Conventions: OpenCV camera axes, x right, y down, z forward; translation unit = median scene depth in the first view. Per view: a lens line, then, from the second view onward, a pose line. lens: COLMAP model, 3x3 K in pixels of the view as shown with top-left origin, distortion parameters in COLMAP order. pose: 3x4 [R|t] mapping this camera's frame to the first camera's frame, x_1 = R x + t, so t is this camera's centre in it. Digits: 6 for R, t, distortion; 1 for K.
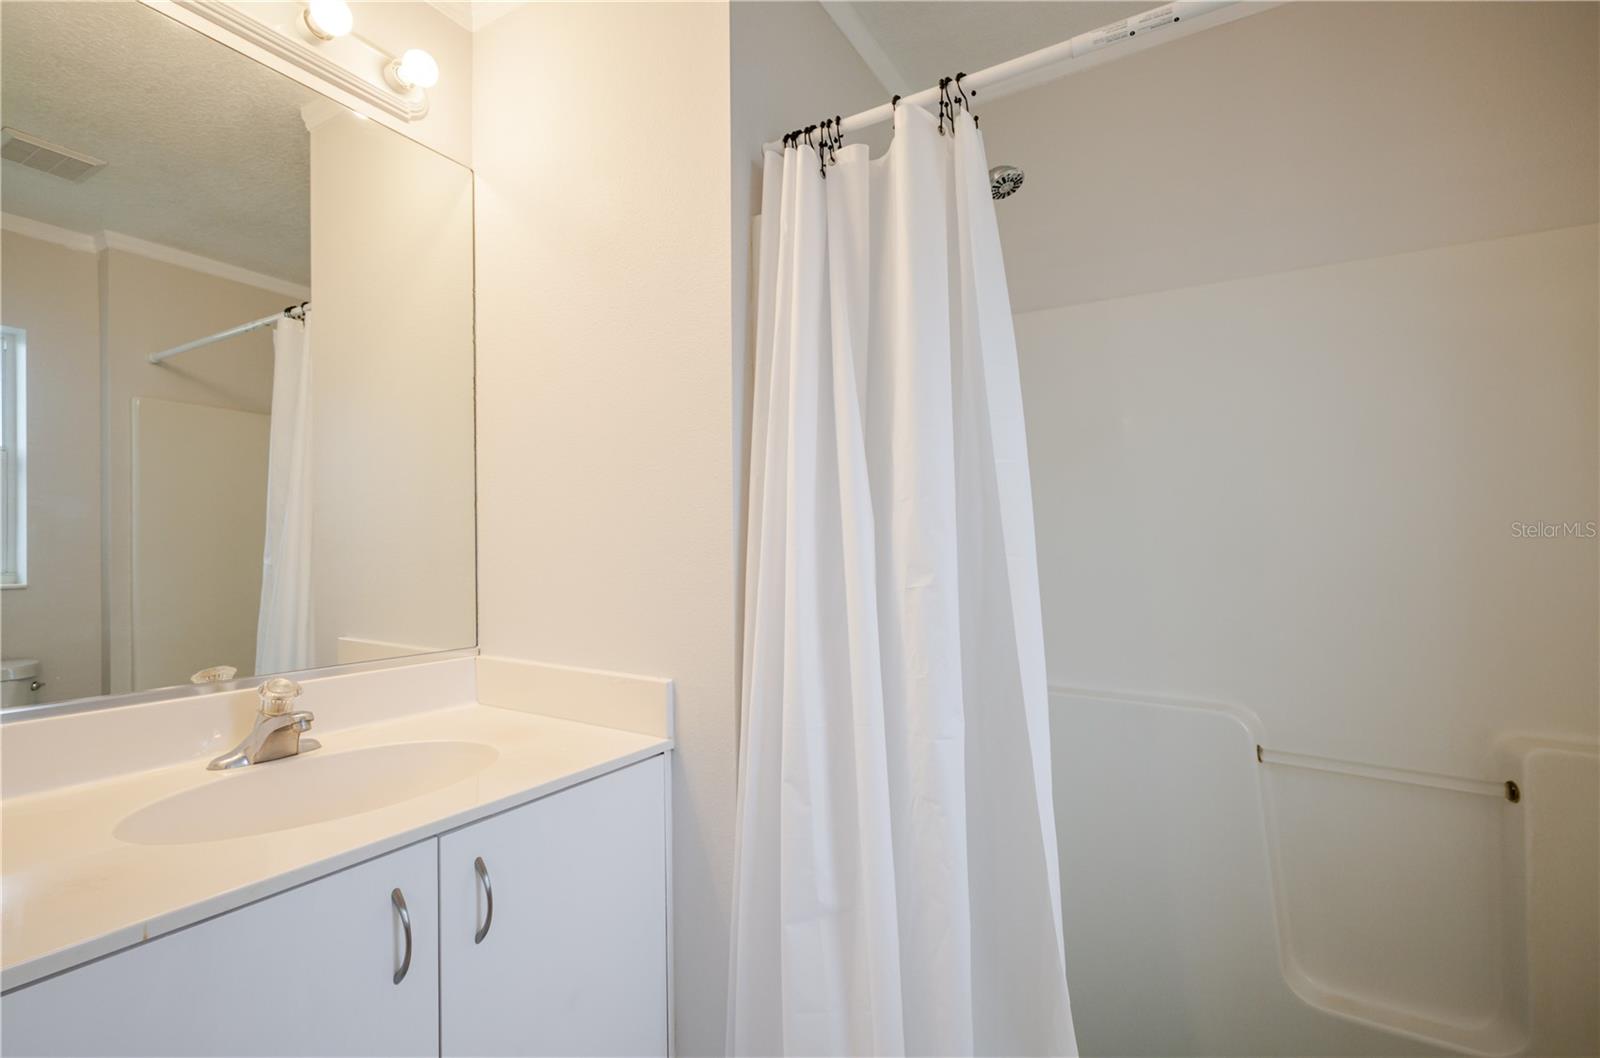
lens RADIAL K [[742.5, 0, 791.8], [0, 742.5, 533.0], [0, 0, 1]] dist [0.008549, -0.000010]
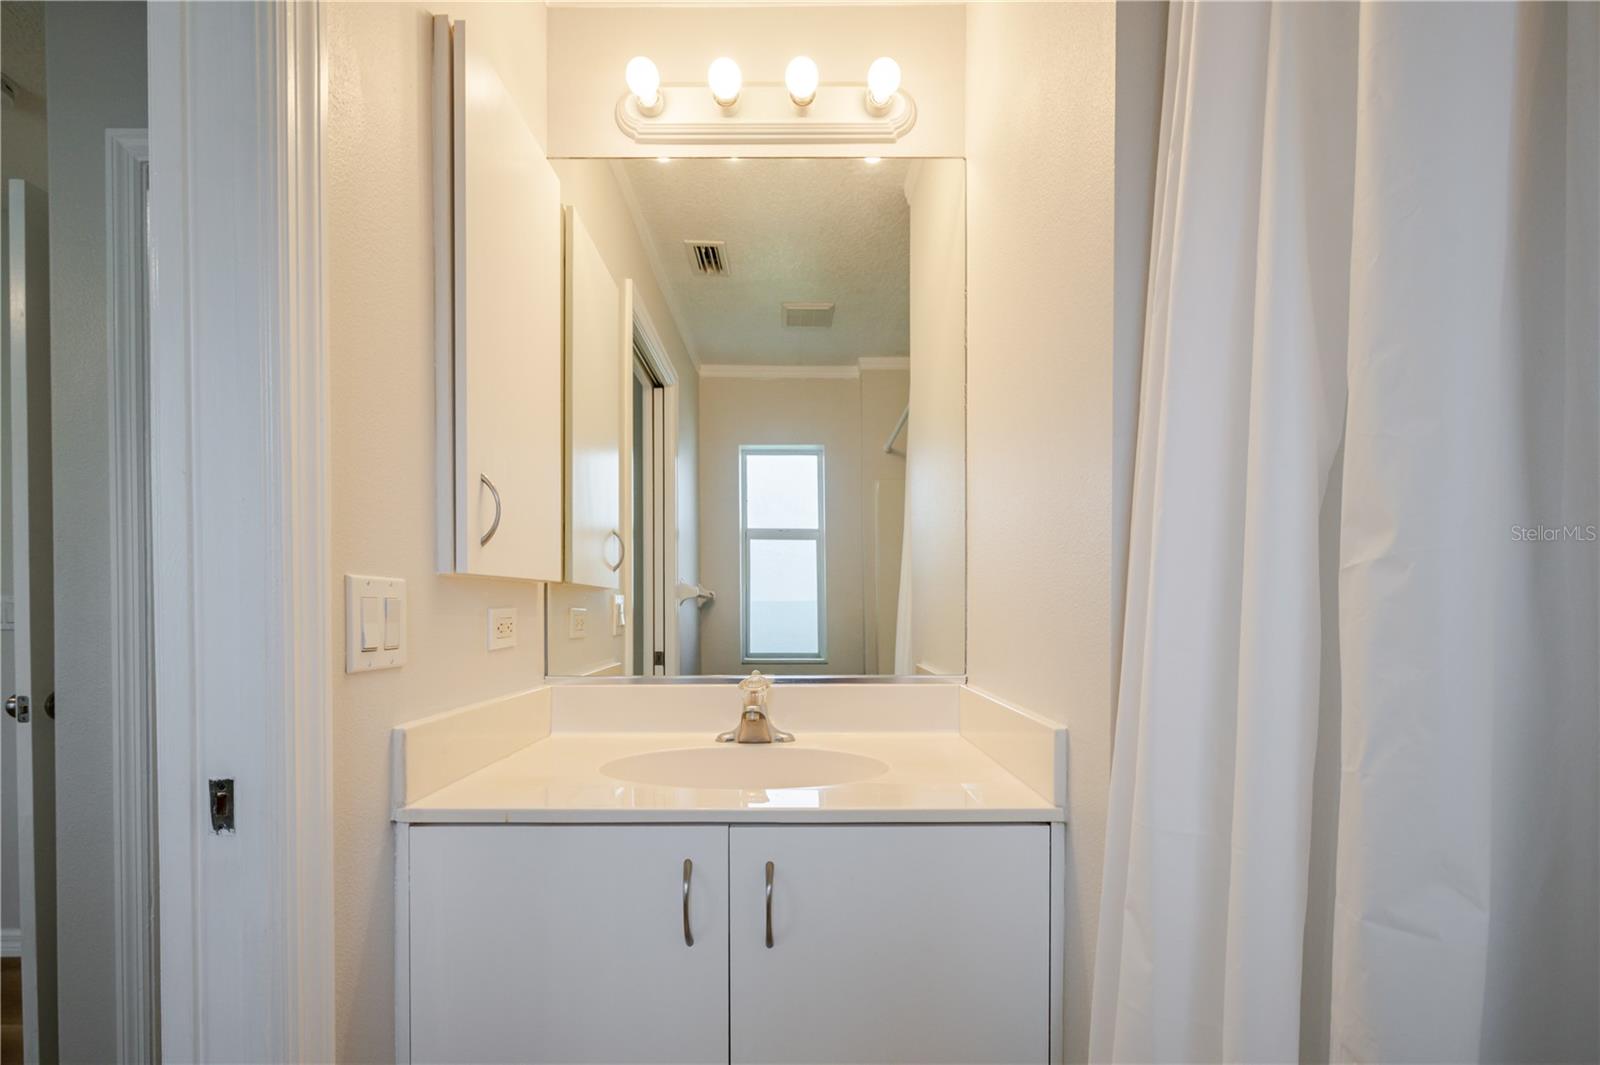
lens RADIAL K [[735.2, 0, 797.6], [0, 735.2, 630.8], [0, 0, 1]] dist [0.000277, 0.000041]
pose [[0.513324, 0.021157, -0.857934, 0.315343], [0.010018, 0.999480, 0.030642, 0.081318], [0.858136, -0.024324, 0.512845, 0.418217]]
